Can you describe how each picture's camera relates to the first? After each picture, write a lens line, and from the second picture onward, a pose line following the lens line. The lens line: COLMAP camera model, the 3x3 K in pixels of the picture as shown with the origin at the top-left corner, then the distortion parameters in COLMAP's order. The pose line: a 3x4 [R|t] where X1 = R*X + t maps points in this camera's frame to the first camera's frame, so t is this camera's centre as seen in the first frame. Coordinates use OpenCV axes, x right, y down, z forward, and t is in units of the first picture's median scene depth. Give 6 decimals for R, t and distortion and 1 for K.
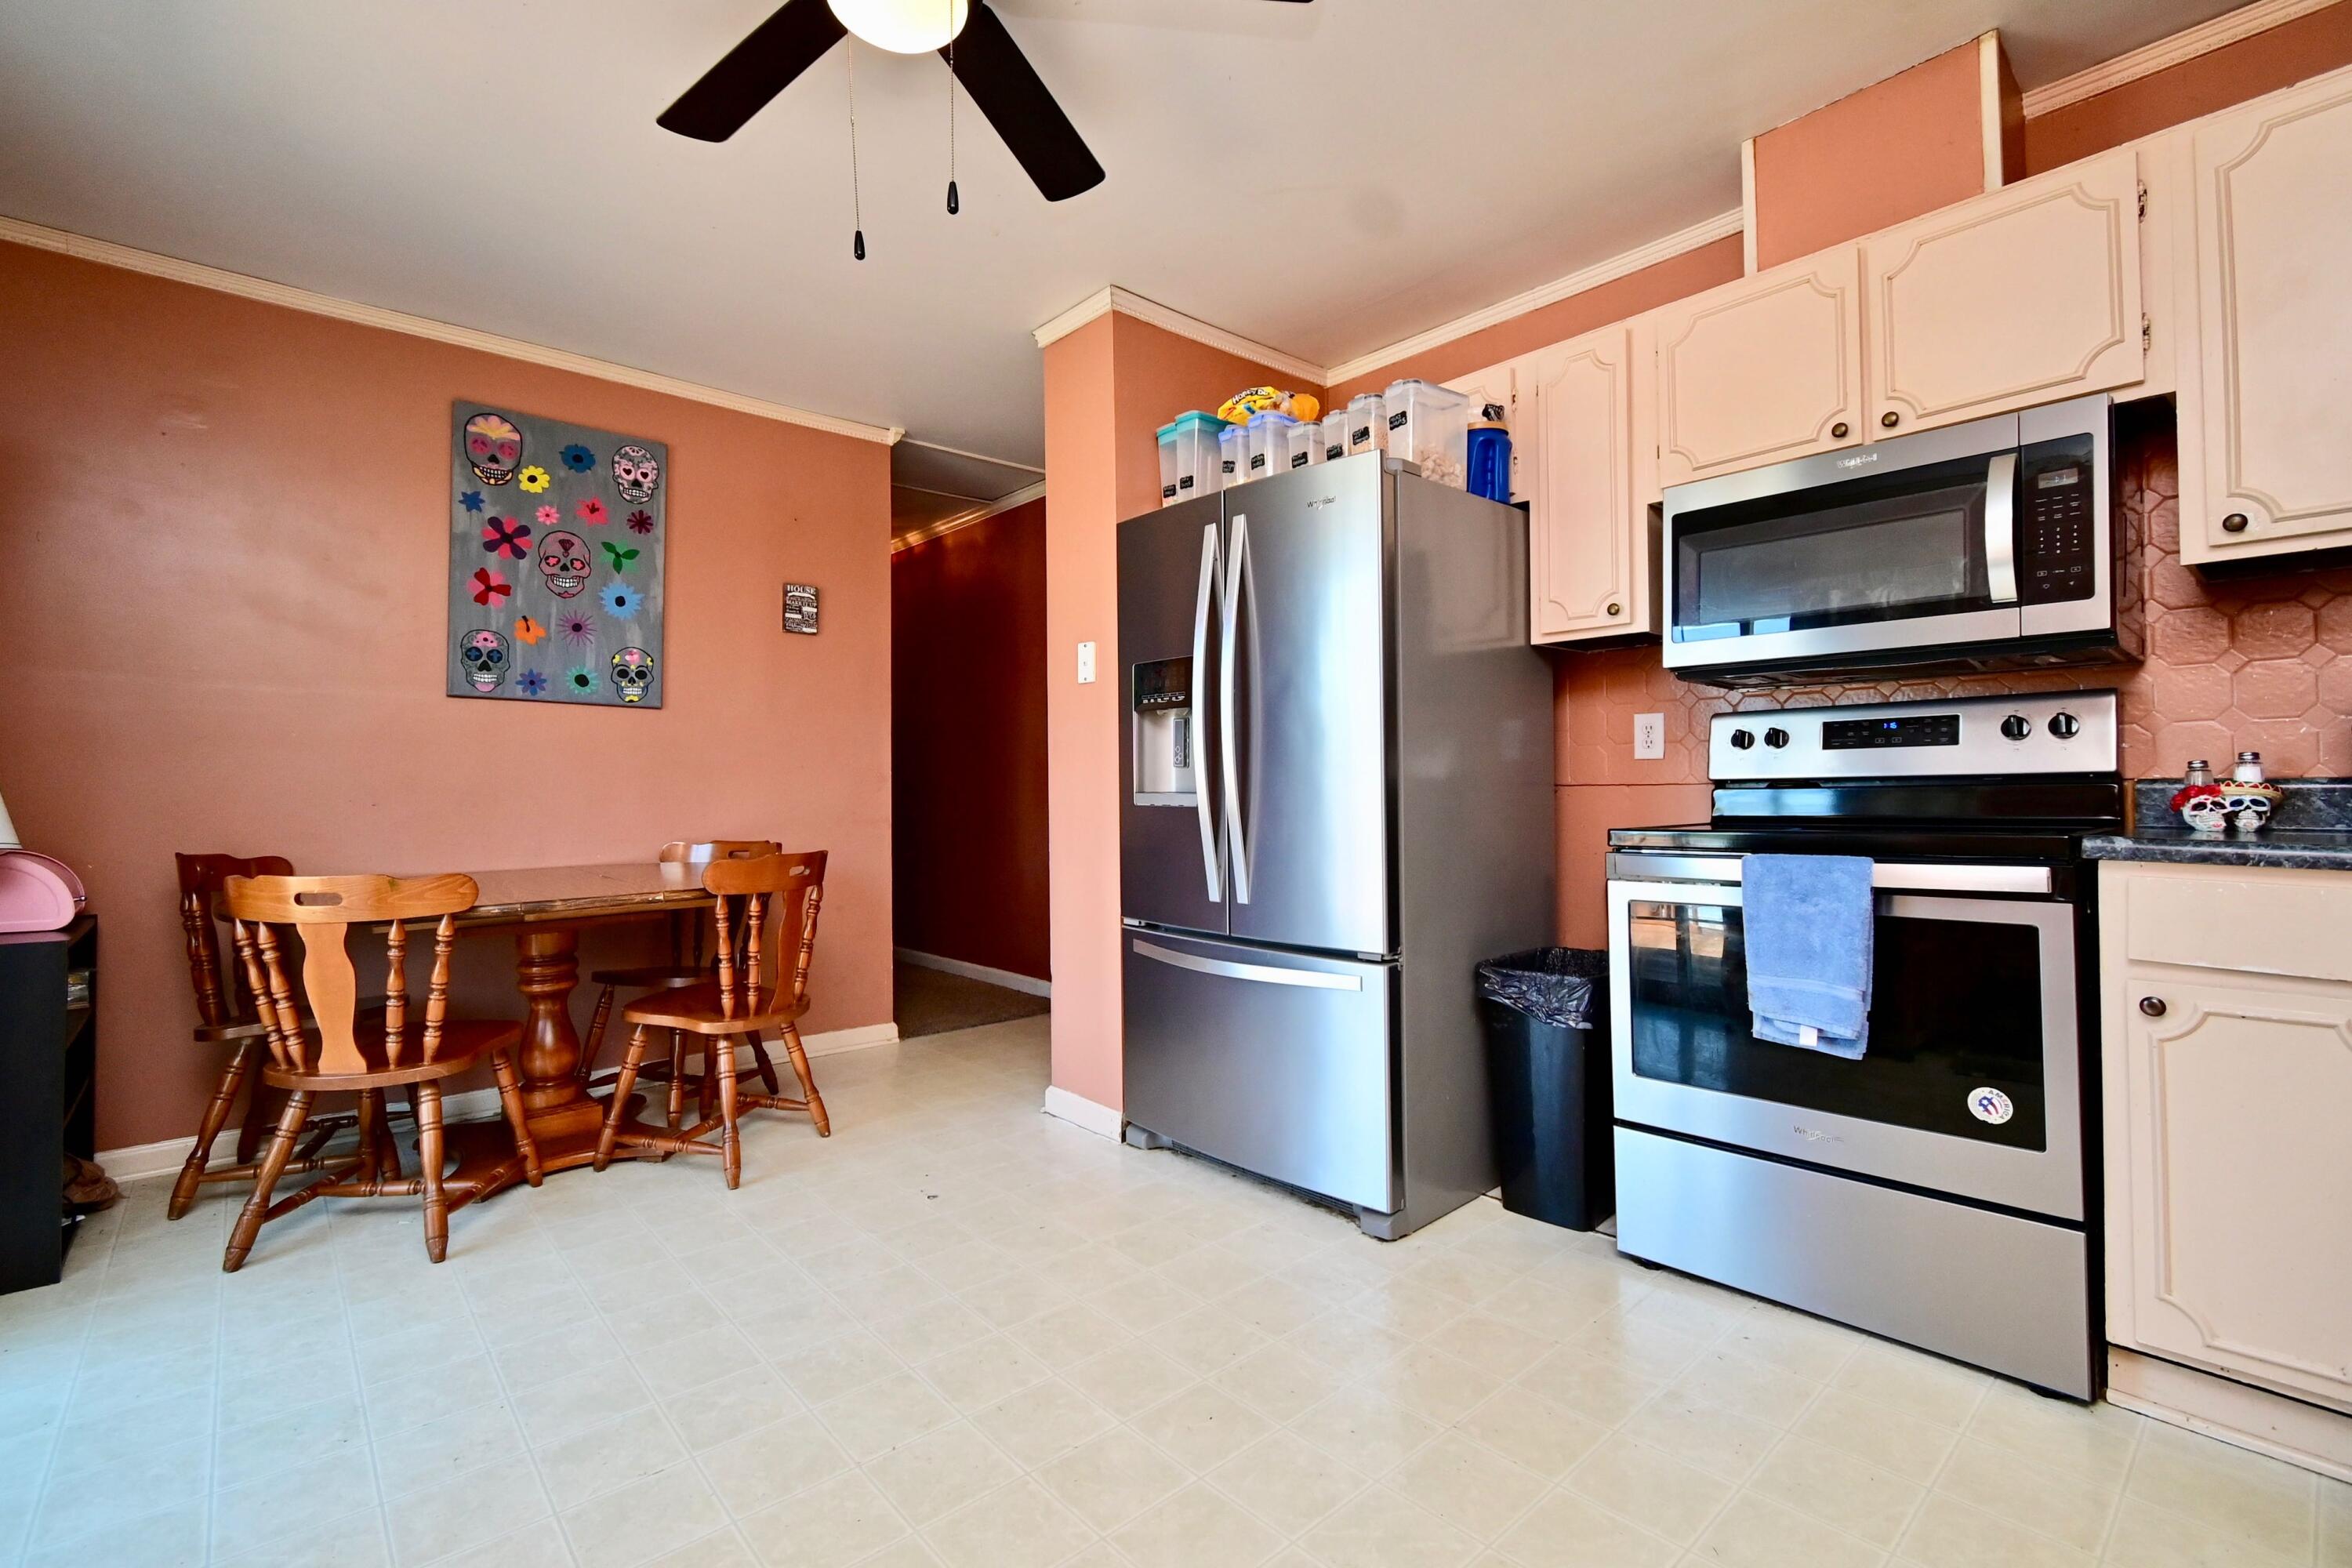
lens RADIAL K [[1071.1, 0, 1185.6], [0, 1071.1, 769.3], [0, 0, 1]] dist [0.000474, 0.000424]
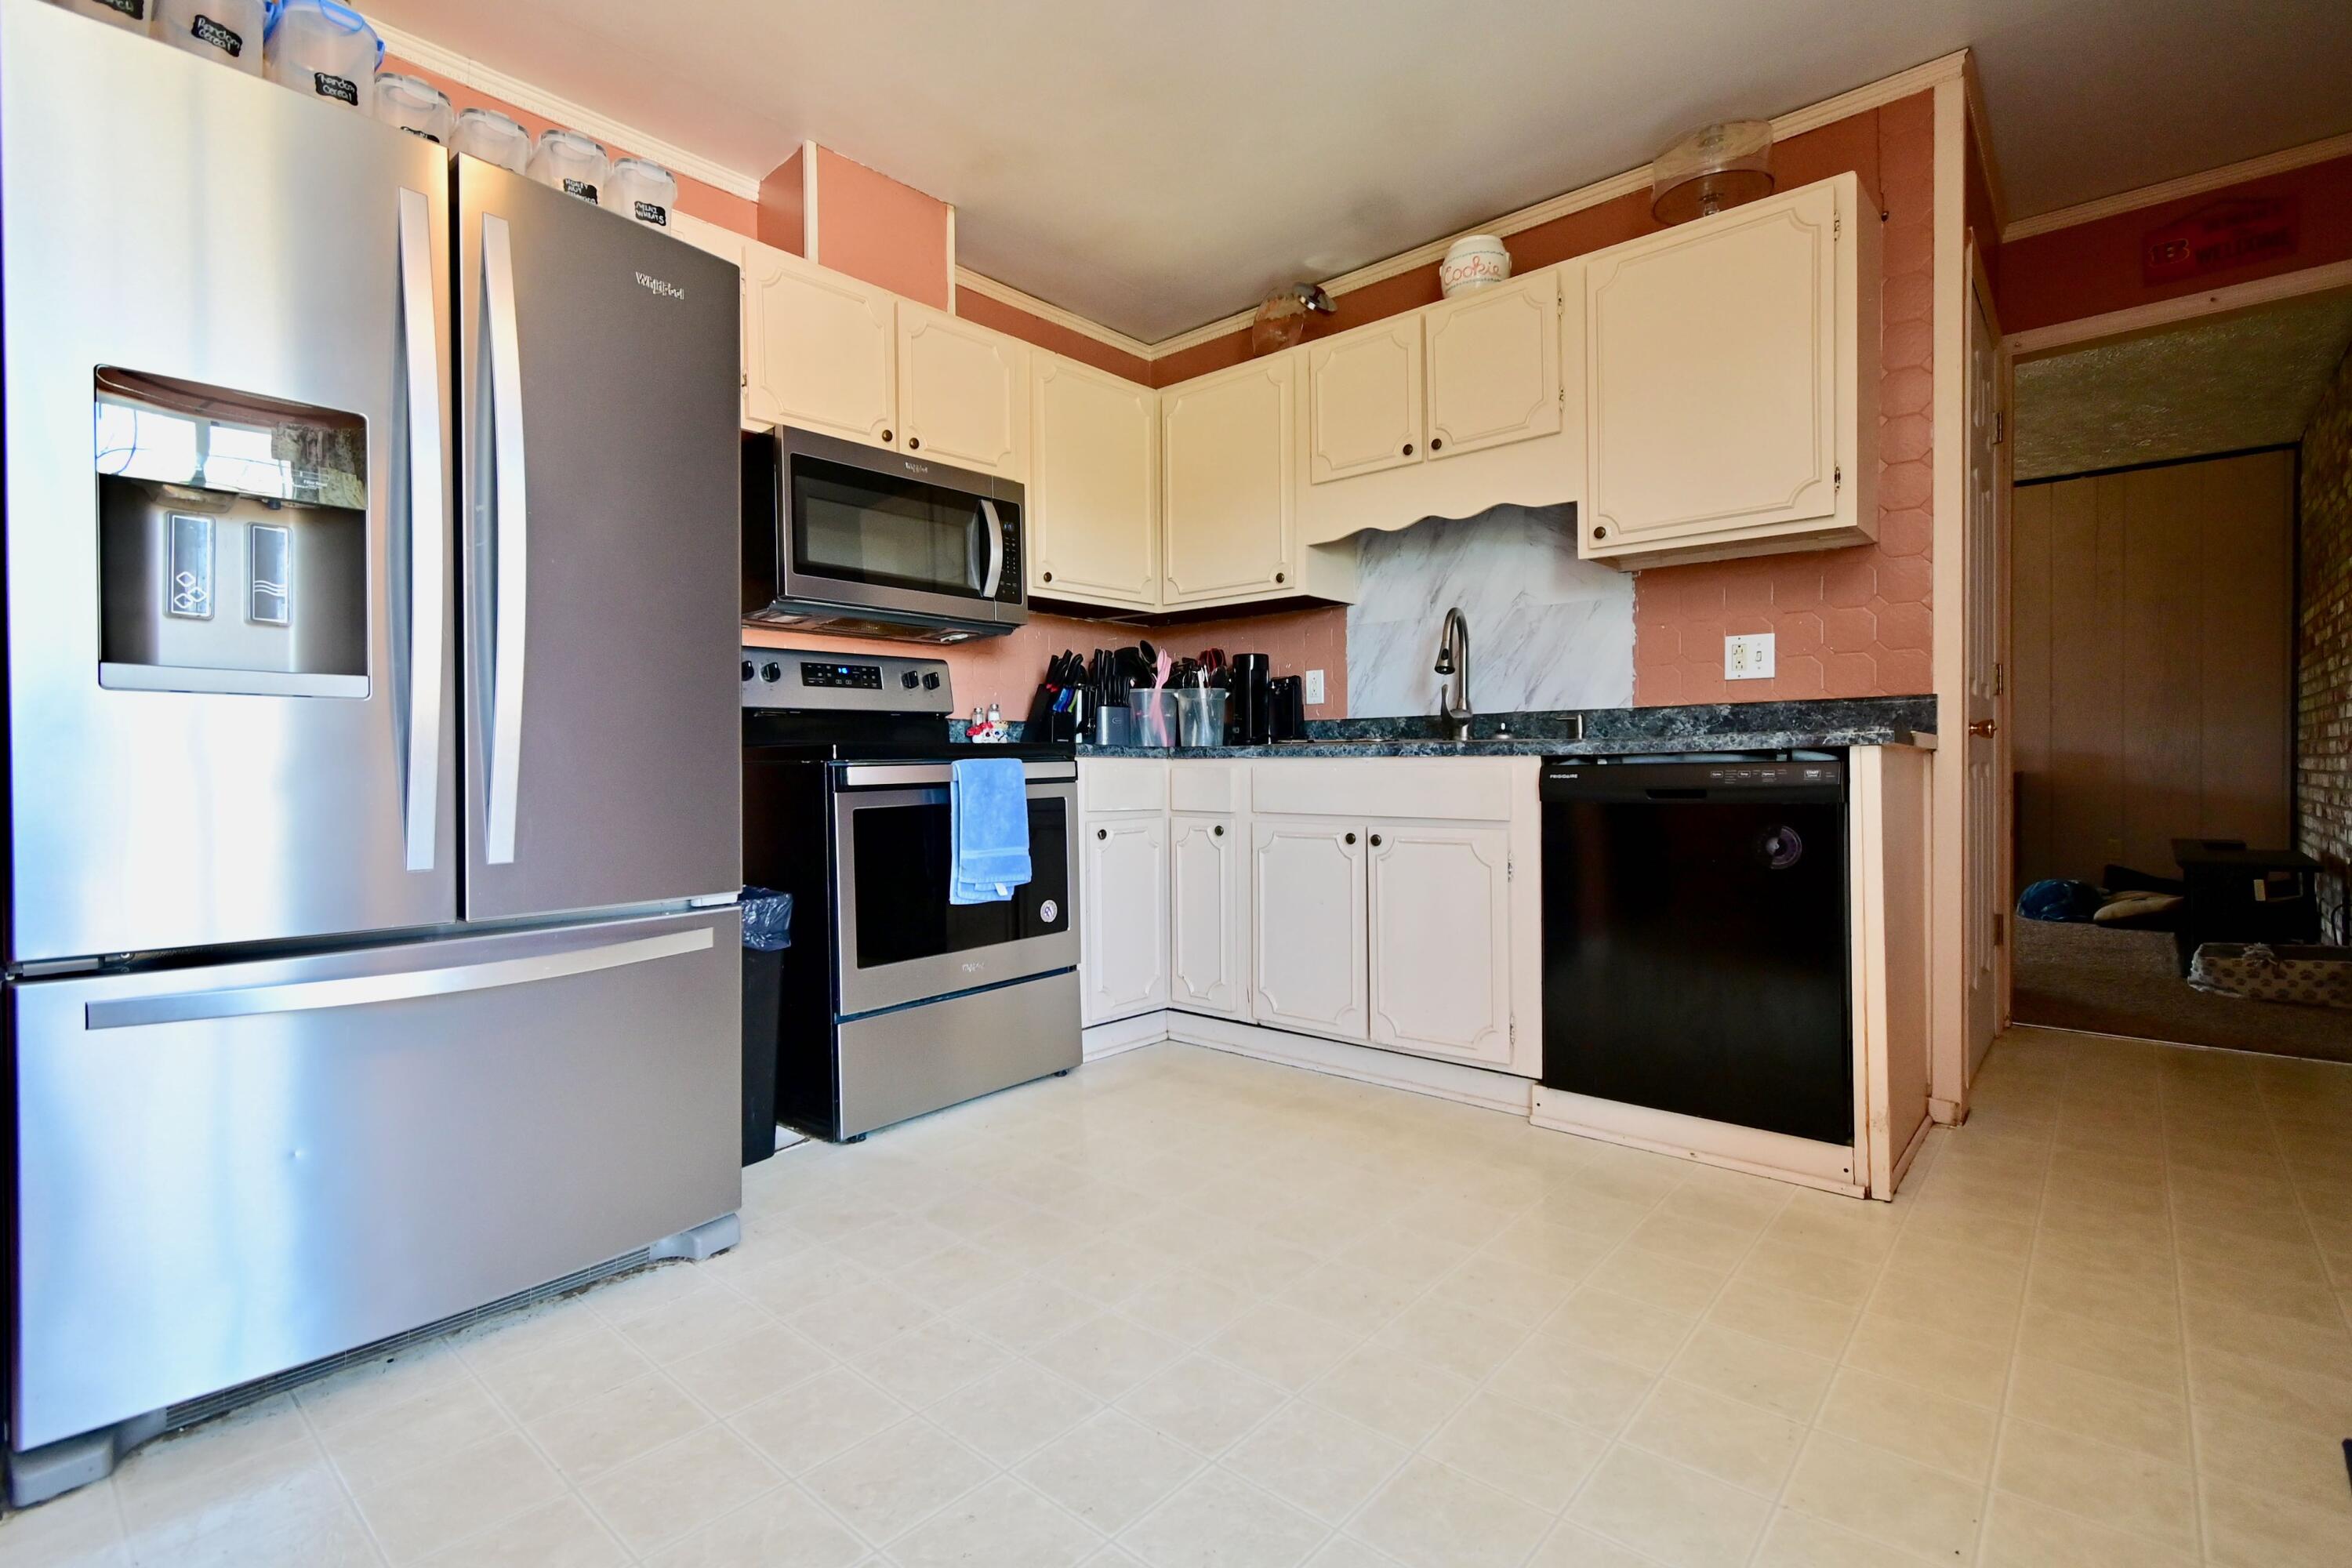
lens RADIAL K [[1071.1, 0, 1185.6], [0, 1071.1, 769.3], [0, 0, 1]] dist [0.000474, 0.000424]
pose [[-0.137291, 0.004280, 0.990521, -0.749217], [-0.004147, 0.999979, -0.004895, 0.091782], [-0.990522, -0.004780, -0.137271, 0.873461]]
